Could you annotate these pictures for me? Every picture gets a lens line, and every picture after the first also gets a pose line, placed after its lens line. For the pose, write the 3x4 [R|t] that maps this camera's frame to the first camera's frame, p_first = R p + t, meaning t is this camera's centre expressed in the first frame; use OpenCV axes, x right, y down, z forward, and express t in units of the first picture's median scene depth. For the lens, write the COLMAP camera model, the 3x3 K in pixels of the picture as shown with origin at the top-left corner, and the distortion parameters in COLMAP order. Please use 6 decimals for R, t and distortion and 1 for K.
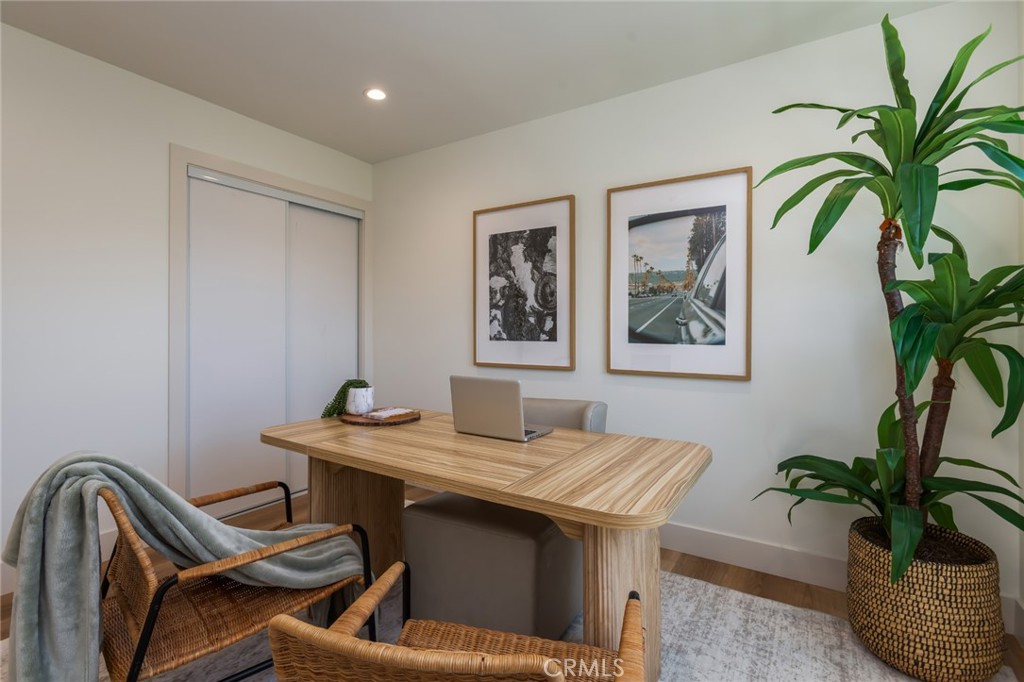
lens RADIAL K [[468.3, 0, 537.9], [0, 468.3, 327.0], [0, 0, 1]] dist [-0.002326, -0.000147]
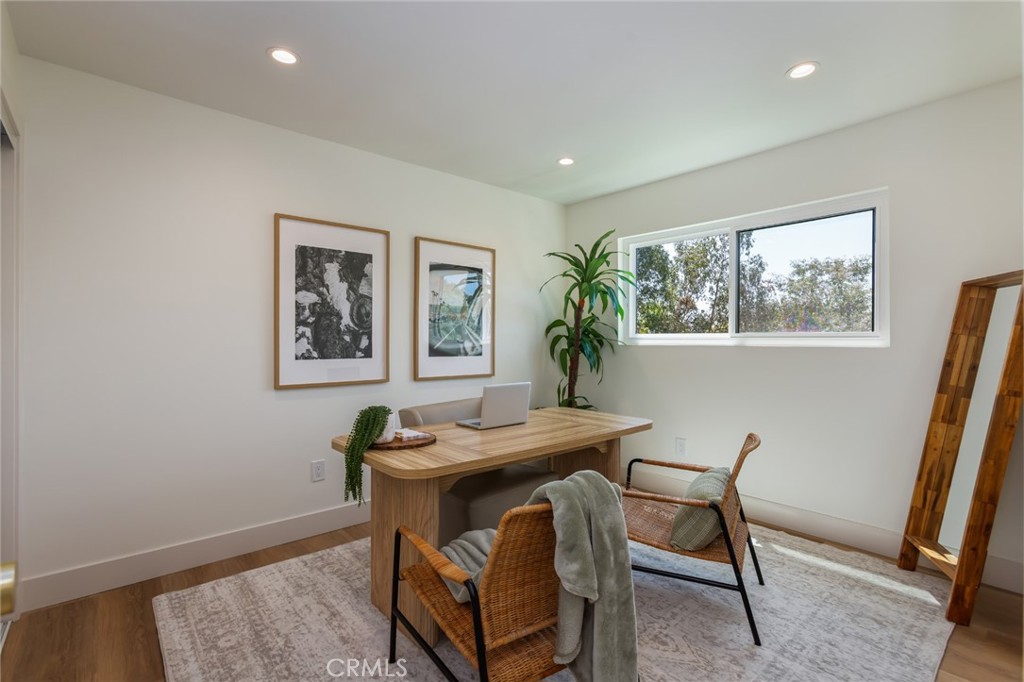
lens RADIAL K [[468.3, 0, 514.3], [0, 468.3, 341.1], [0, 0, 1]] dist [-0.002326, -0.000147]
pose [[0.310595, -0.003852, 0.950535, -0.888794], [-0.007103, 0.999954, 0.006373, -0.018074], [-0.950516, -0.008731, 0.310553, 0.322020]]
